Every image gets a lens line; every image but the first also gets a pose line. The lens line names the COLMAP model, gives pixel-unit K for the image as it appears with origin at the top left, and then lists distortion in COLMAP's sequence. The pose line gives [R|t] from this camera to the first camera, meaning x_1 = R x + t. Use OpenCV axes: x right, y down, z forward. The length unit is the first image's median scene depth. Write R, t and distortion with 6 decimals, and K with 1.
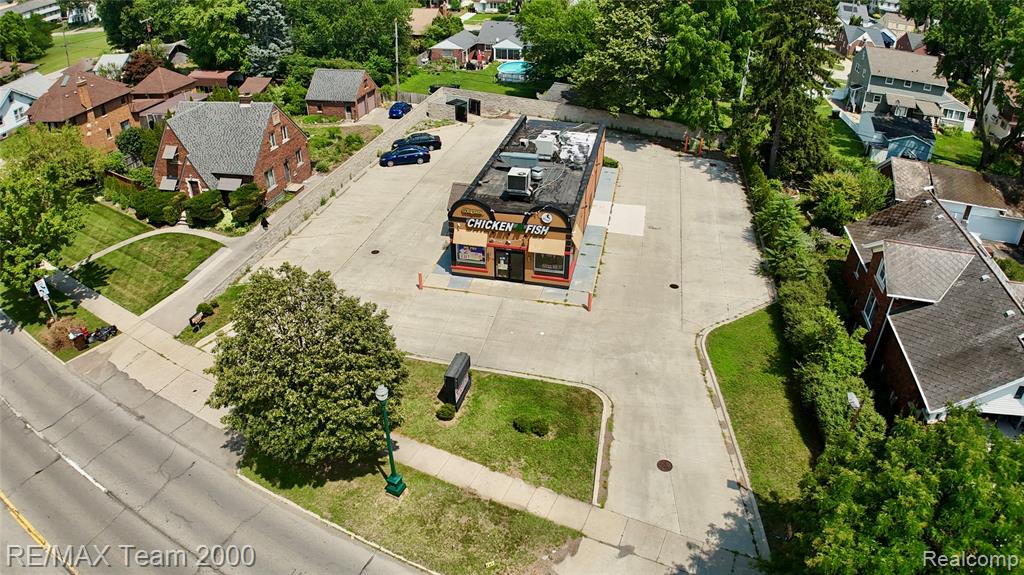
lens RADIAL K [[629.0, 0, 515.9], [0, 629.0, 277.2], [0, 0, 1]] dist [-0.184000, 0.018998]
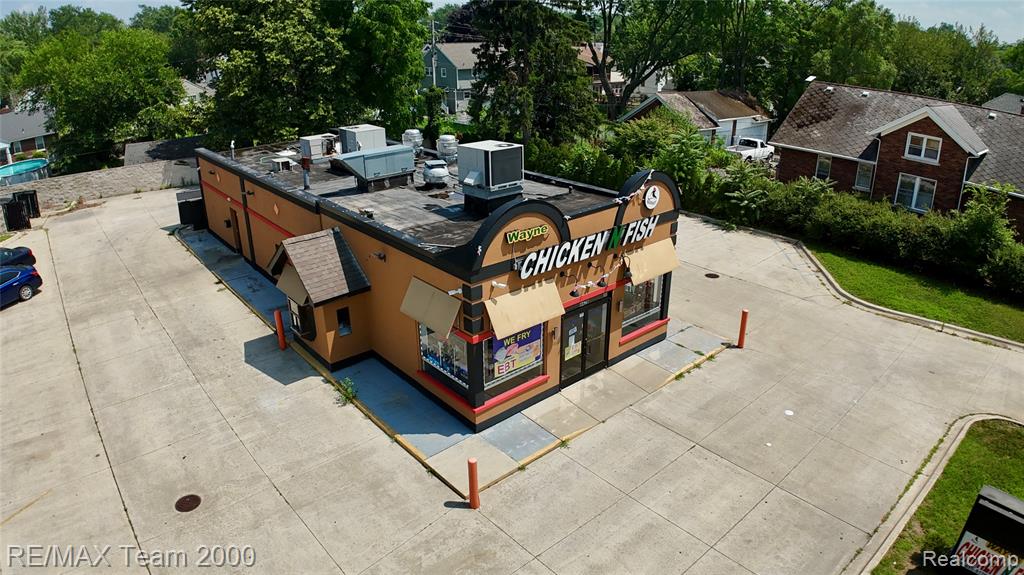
lens RADIAL K [[629.0, 0, 511.9], [0, 629.0, 283.6], [0, 0, 1]] dist [-0.184000, 0.018998]
pose [[0.595127, -0.313662, 0.739892, -0.323464], [0.420942, 0.905947, 0.045476, -0.088985], [-0.684567, 0.284387, 0.671187, 0.688259]]
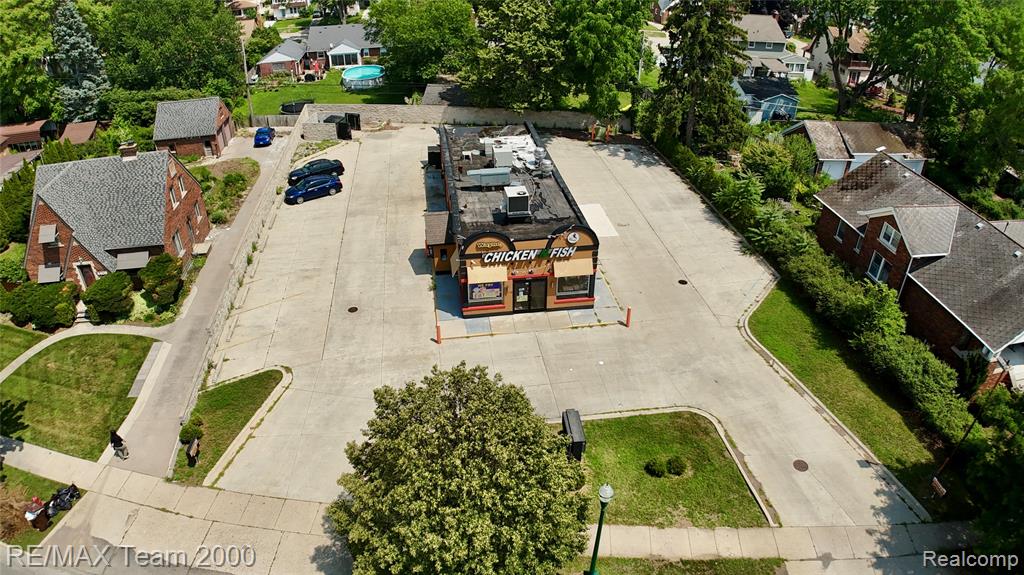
lens RADIAL K [[629.0, 0, 515.2], [0, 629.0, 279.8], [0, 0, 1]] dist [-0.184000, 0.018998]
pose [[0.931970, -0.193335, 0.306681, -0.282896], [0.187281, 0.981066, 0.049347, -0.083896], [-0.310415, 0.011446, 0.950532, 0.138808]]
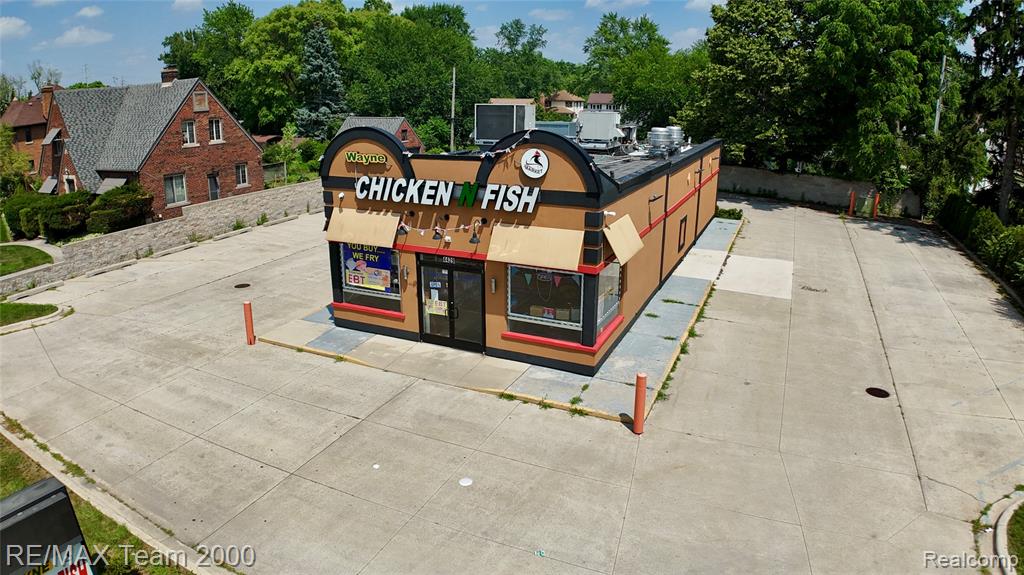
lens RADIAL K [[629.0, 0, 522.4], [0, 629.0, 280.5], [0, 0, 1]] dist [-0.184000, 0.018998]
pose [[0.980051, 0.057982, -0.190100, 0.102603], [-0.103427, 0.965568, -0.238707, 0.053736], [0.169714, 0.253607, 0.952303, 0.584387]]
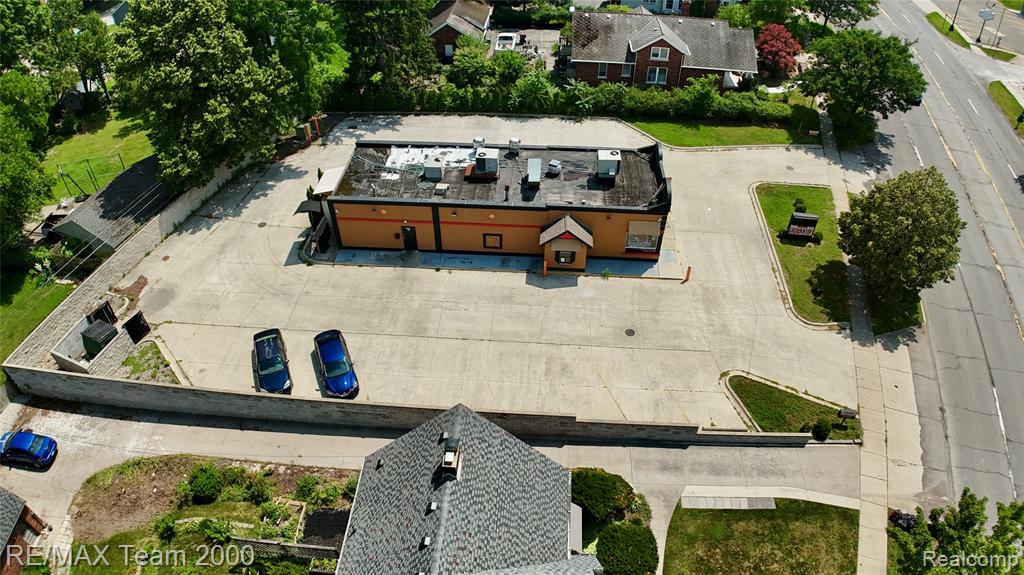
lens RADIAL K [[629.0, 0, 519.7], [0, 629.0, 281.6], [0, 0, 1]] dist [-0.184000, 0.018998]
pose [[-0.151526, -0.670909, 0.725893, -0.817403], [0.506619, 0.577867, 0.639849, -0.743097], [-0.848750, 0.464705, 0.252334, 0.917193]]
